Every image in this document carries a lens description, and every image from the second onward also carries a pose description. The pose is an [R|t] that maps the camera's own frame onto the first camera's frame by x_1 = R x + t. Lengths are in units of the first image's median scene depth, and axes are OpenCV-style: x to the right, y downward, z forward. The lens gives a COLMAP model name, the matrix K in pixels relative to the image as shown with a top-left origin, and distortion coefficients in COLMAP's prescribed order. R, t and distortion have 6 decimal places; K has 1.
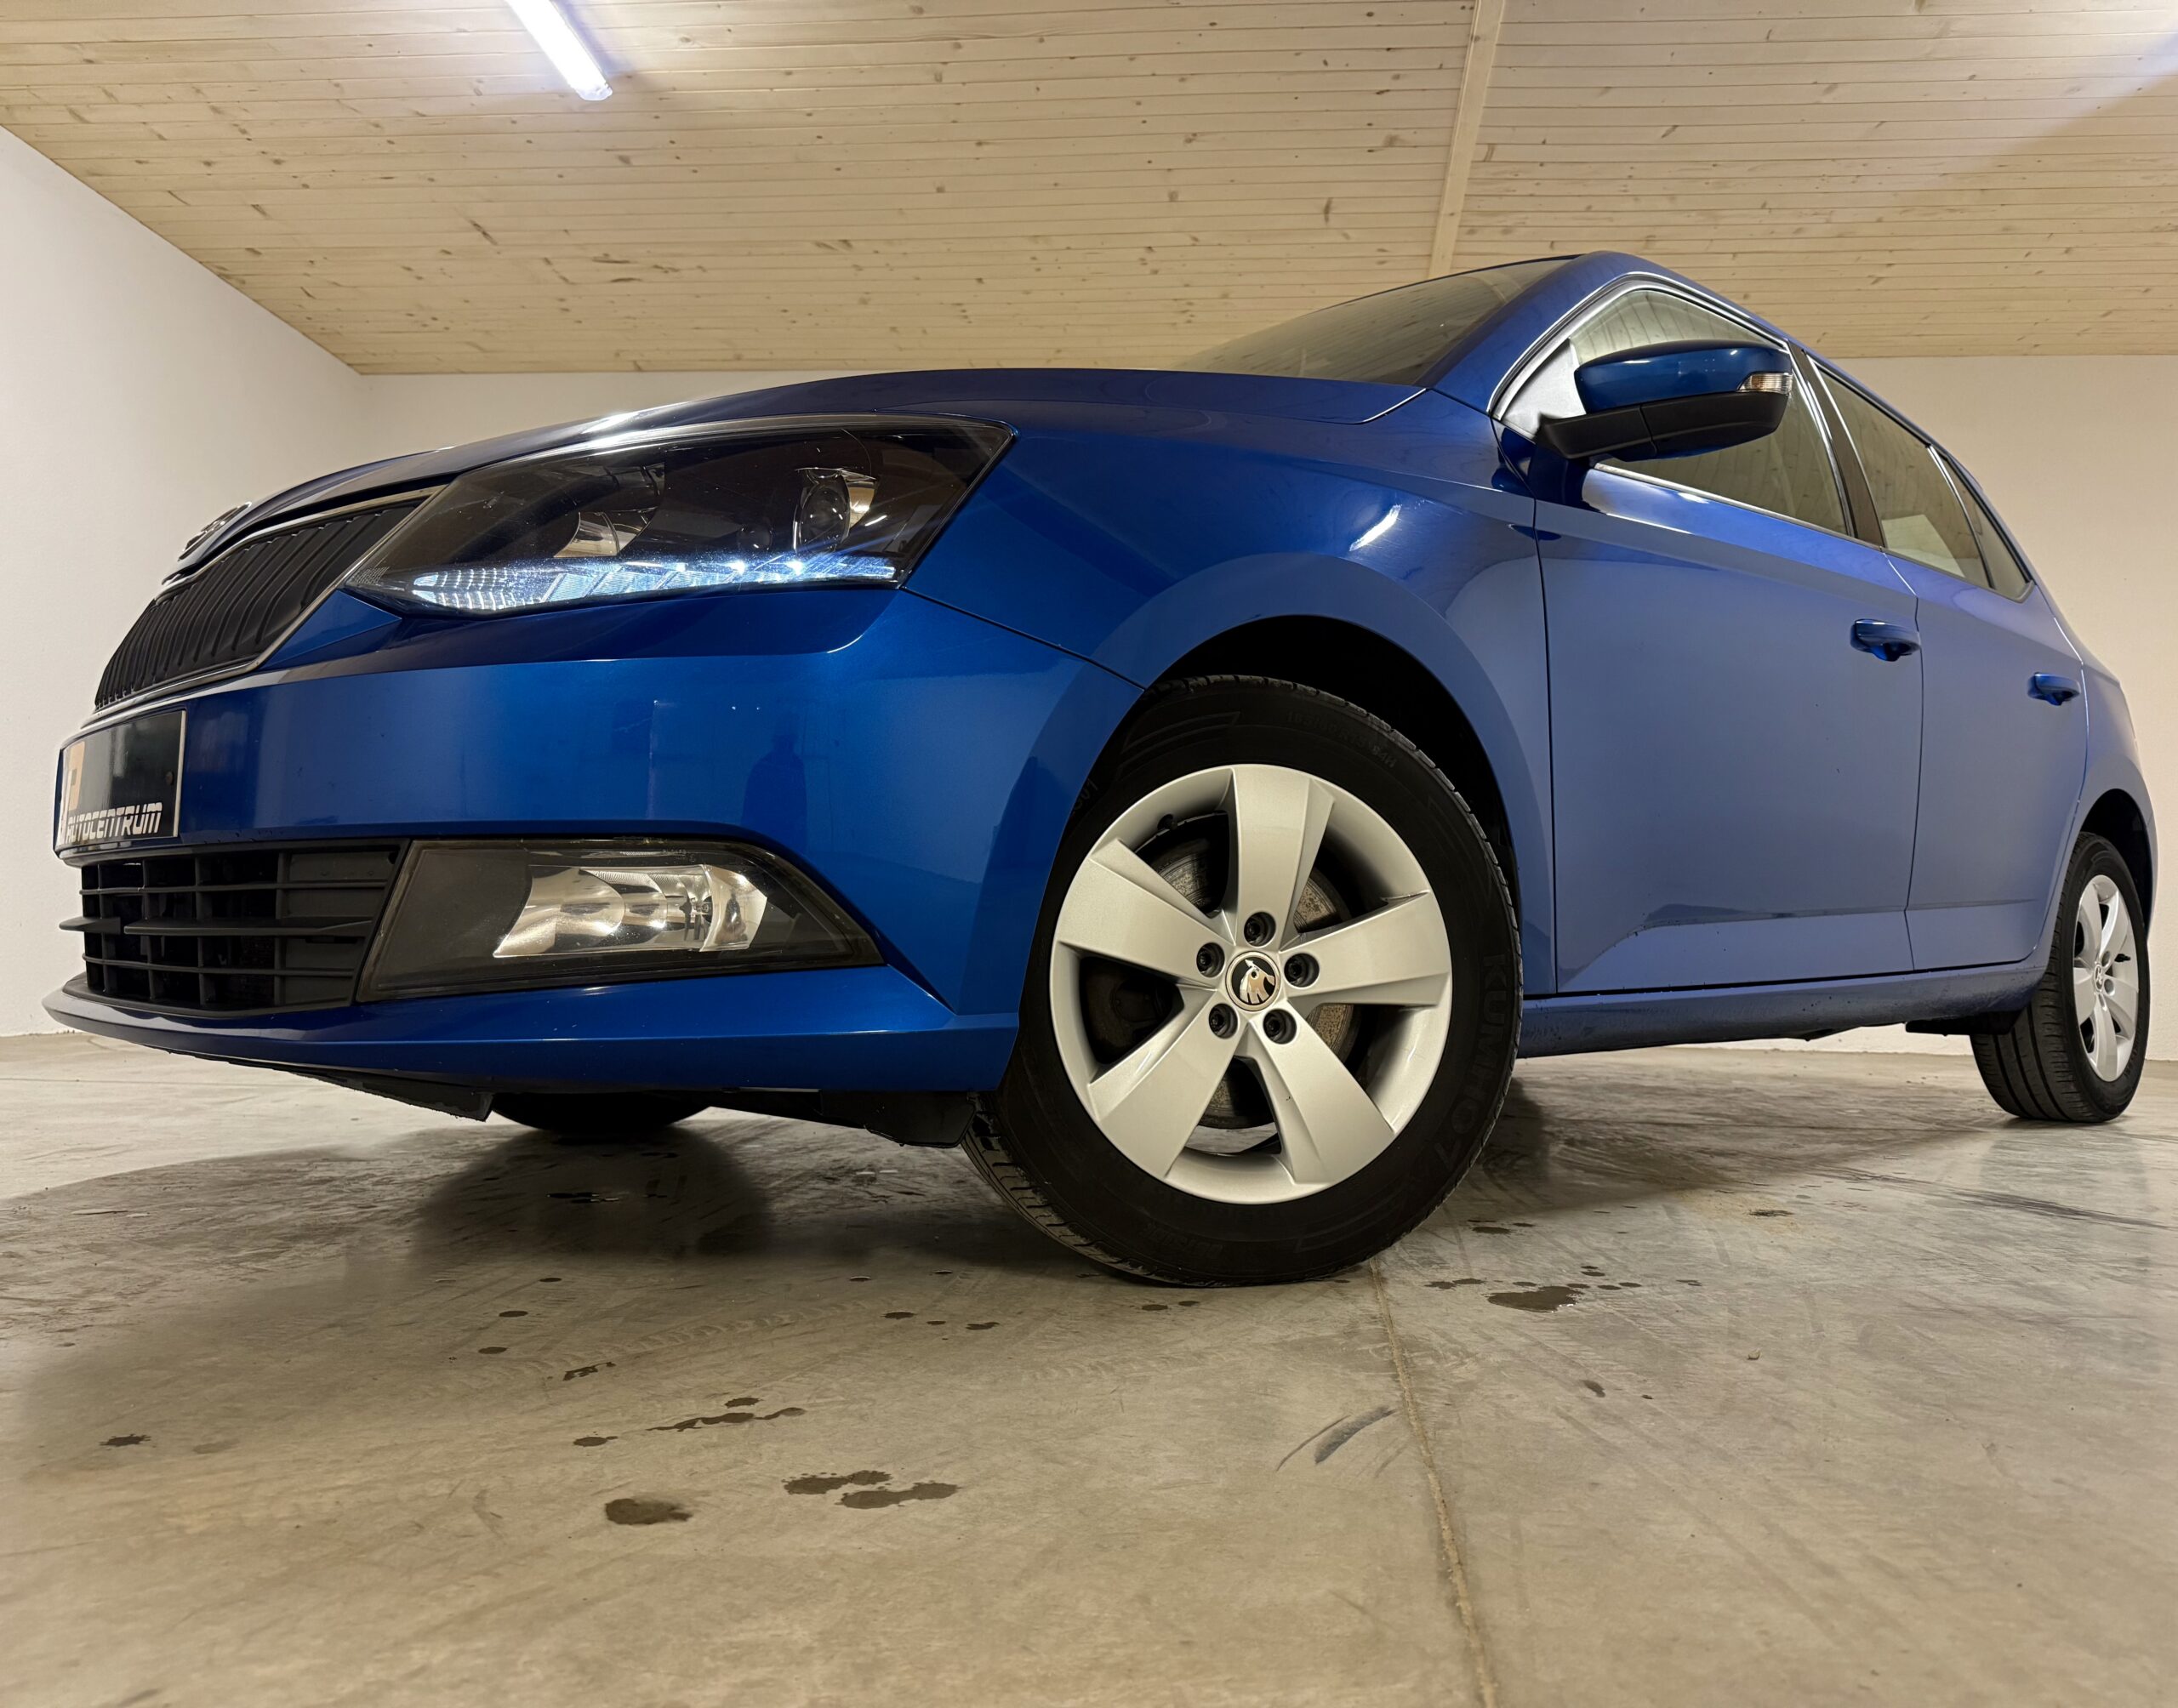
lens RADIAL K [[1618.8, 0, 1135.4], [0, 1618.8, 863.3], [0, 0, 1]] dist [0.011267, -0.013707]
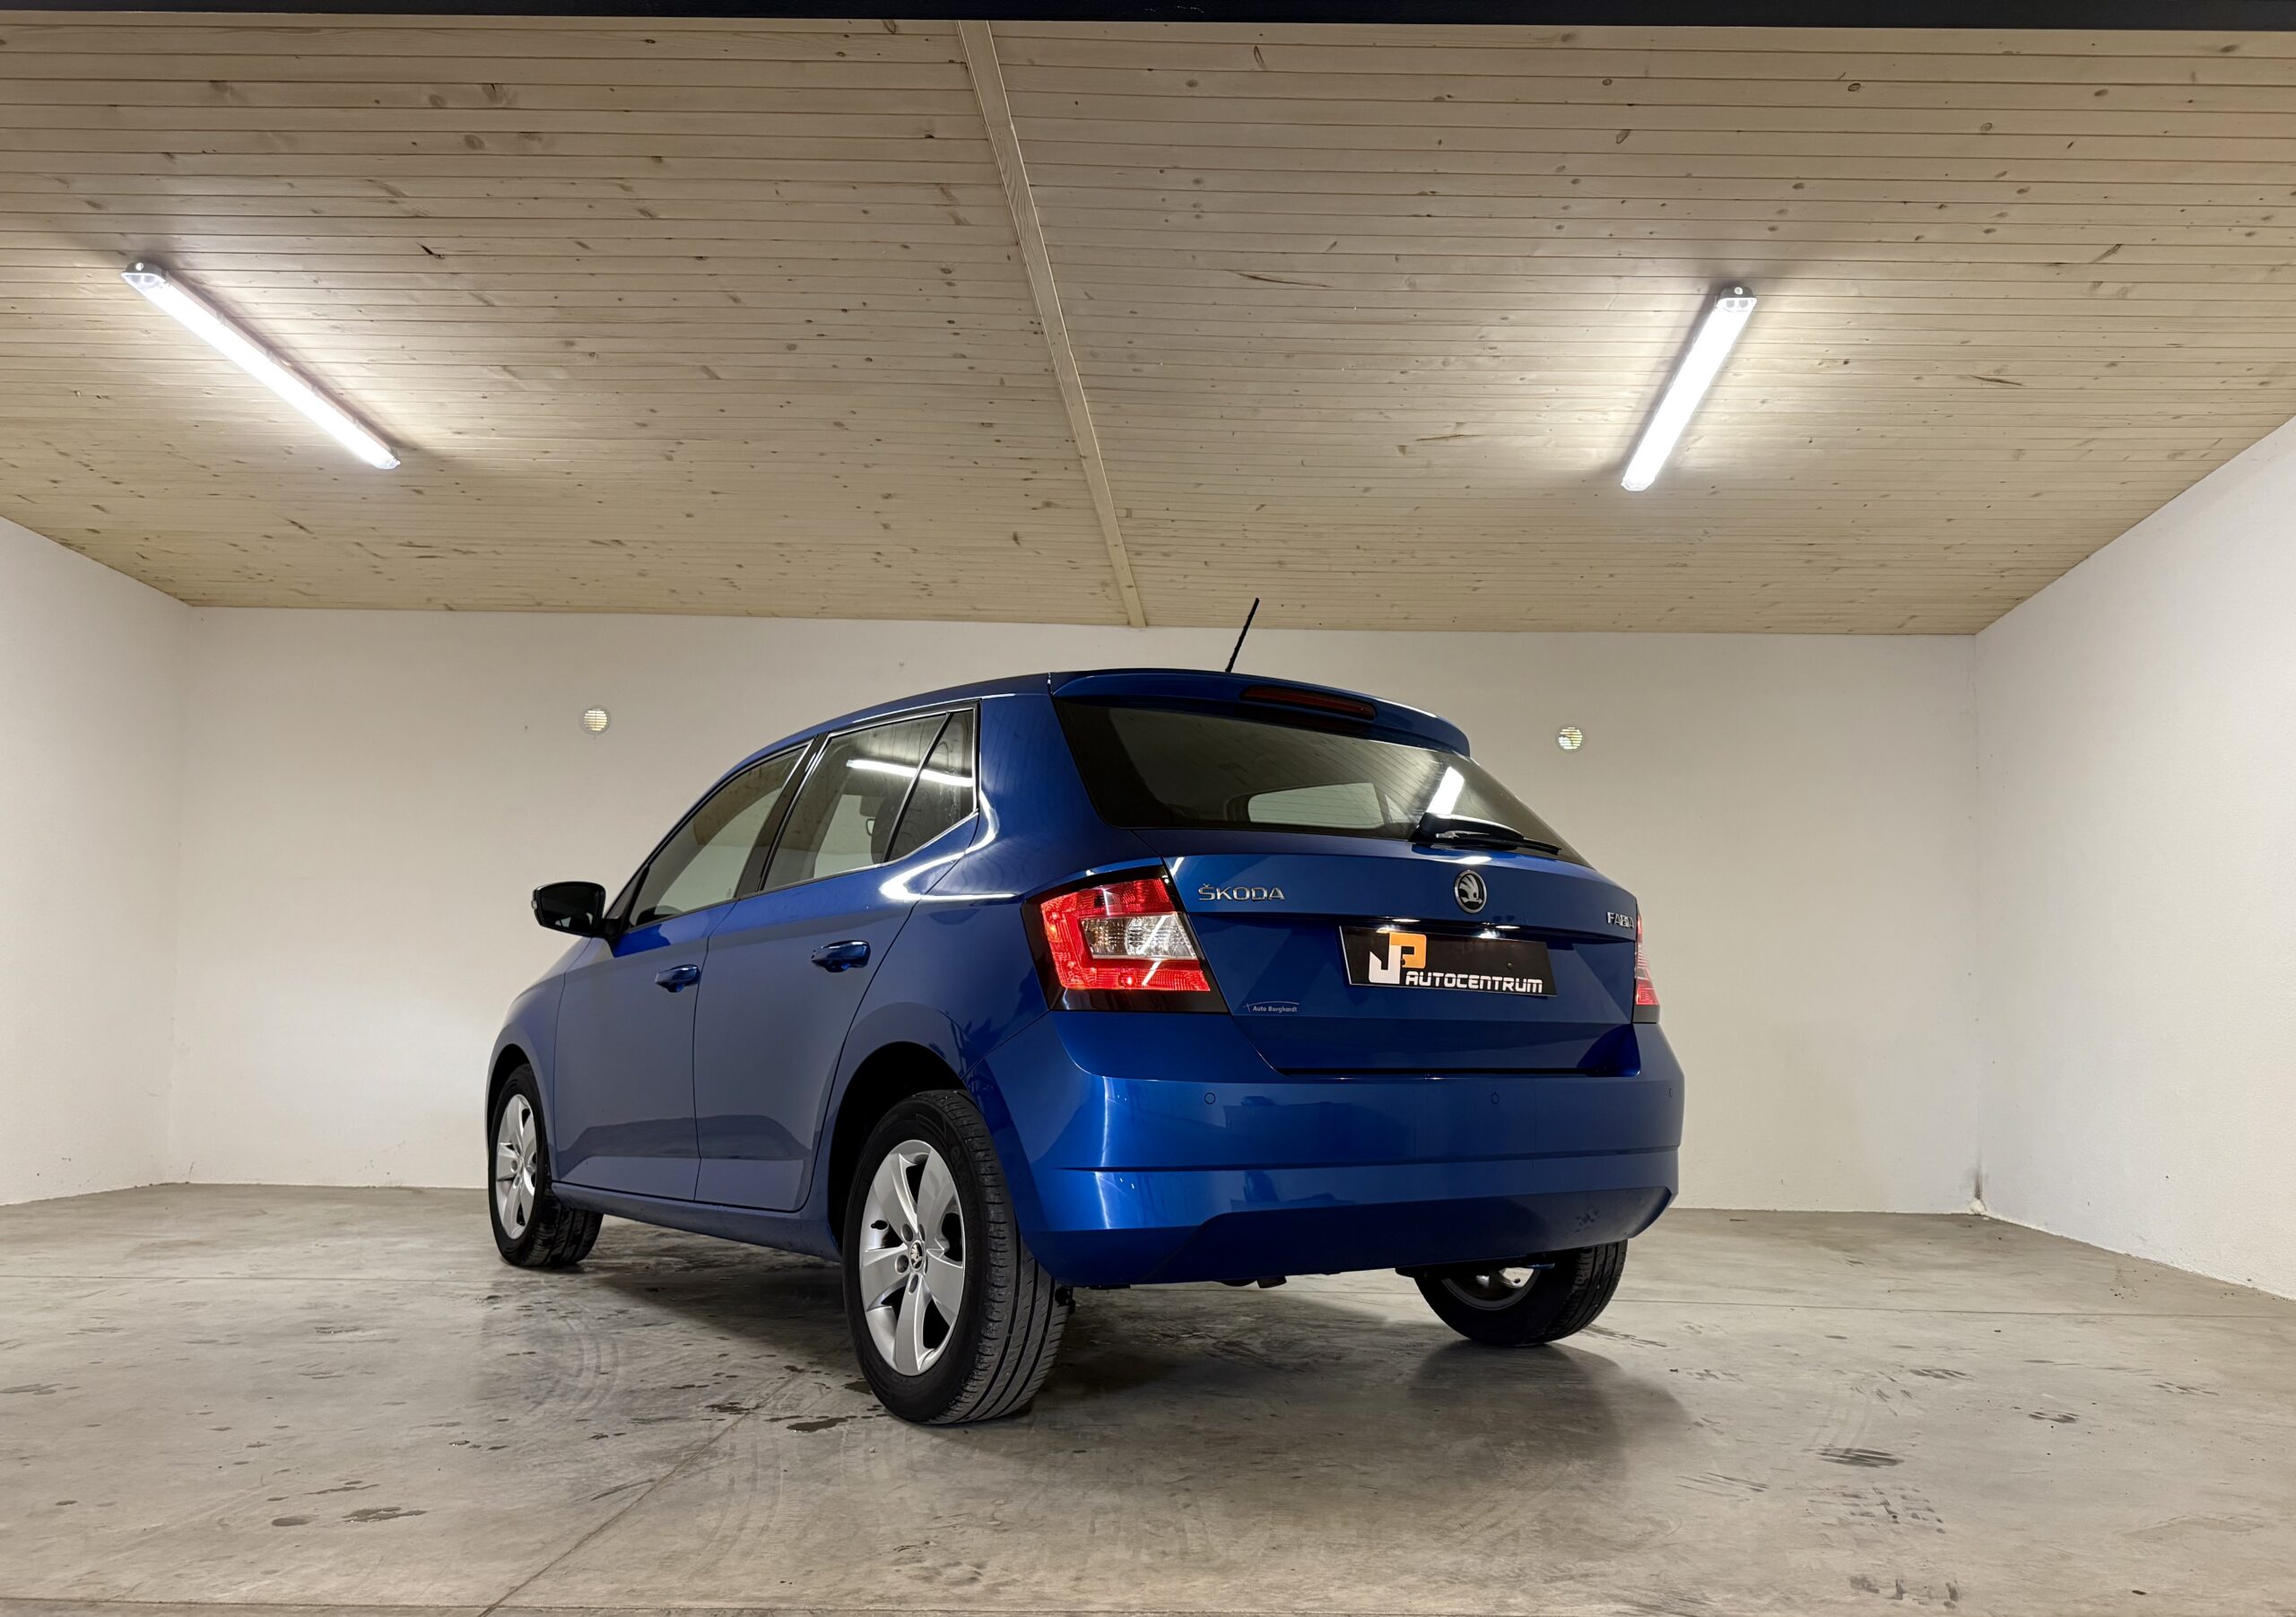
lens RADIAL K [[1774.5, 0, 1257.7], [0, 1774.5, 937.8], [0, 0, 1]] dist [0.046742, -0.062242]
pose [[0.996314, 0.000183, 0.085784, 0.217844], [-0.000259, 1.000000, 0.000873, -0.115835], [-0.085784, -0.000892, 0.996313, -0.428638]]
